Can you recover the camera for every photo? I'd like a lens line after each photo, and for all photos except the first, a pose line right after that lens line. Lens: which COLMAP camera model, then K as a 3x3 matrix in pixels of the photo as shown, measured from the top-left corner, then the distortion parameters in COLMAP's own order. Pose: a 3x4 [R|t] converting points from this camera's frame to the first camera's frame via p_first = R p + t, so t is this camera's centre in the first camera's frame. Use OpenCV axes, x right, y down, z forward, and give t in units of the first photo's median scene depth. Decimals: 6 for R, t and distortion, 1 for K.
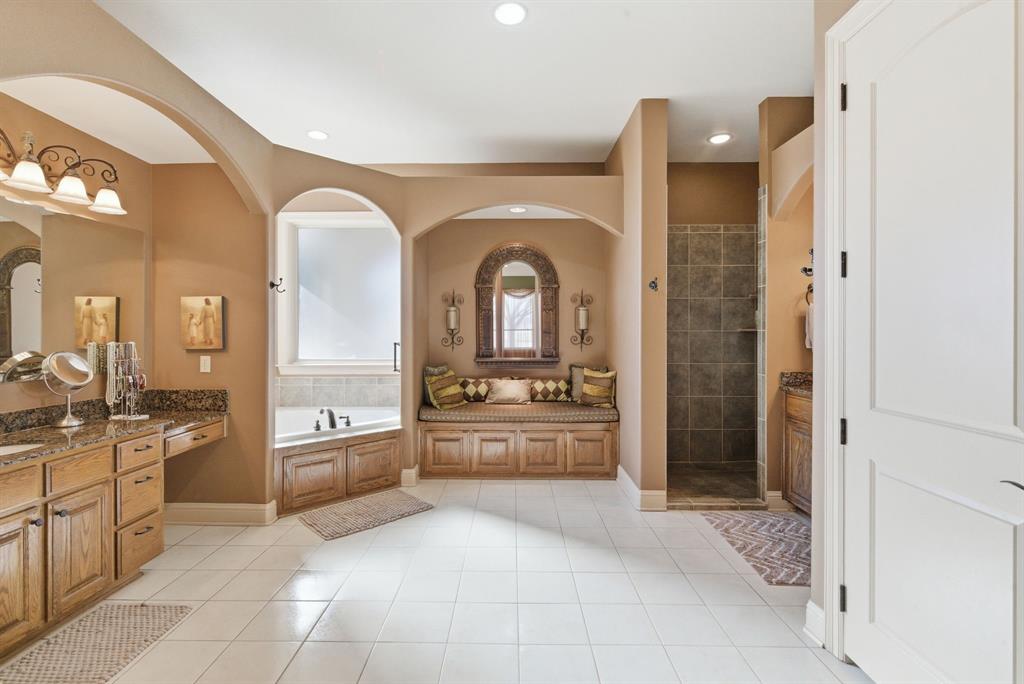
lens RADIAL K [[464.1, 0, 508.8], [0, 464.1, 333.3], [0, 0, 1]] dist [0.005218, -0.003333]
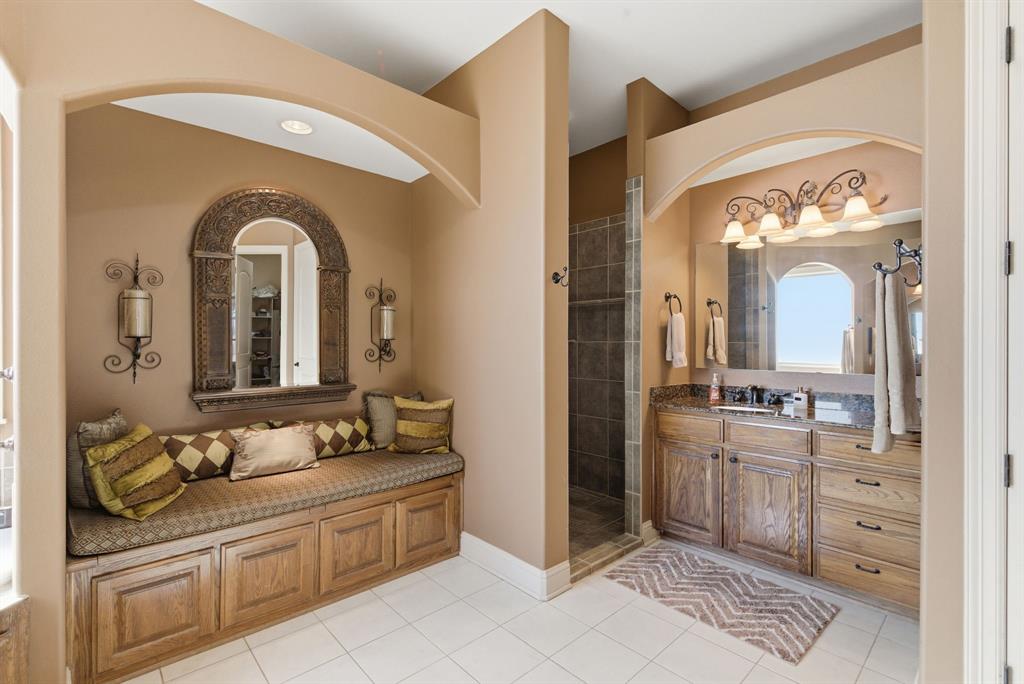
lens RADIAL K [[464.1, 0, 507.4], [0, 464.1, 345.5], [0, 0, 1]] dist [0.005218, -0.003333]
pose [[0.731189, -0.002929, 0.682169, -0.195128], [0.000156, 0.999991, 0.004126, -0.001871], [-0.682175, -0.002910, 0.731183, 0.448357]]
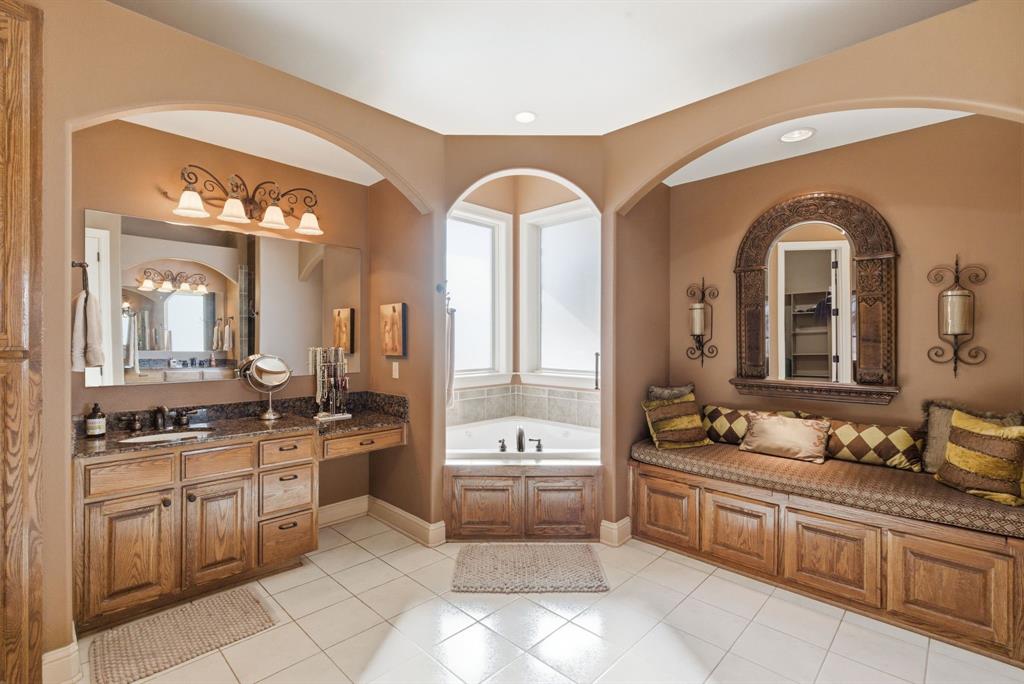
lens RADIAL K [[464.1, 0, 510.1], [0, 464.1, 341.4], [0, 0, 1]] dist [0.005218, -0.003333]
pose [[0.723231, 0.004497, -0.690591, 0.181397], [-0.002463, 0.999989, 0.003933, -0.001568], [0.690602, -0.001144, 0.723234, 0.338633]]
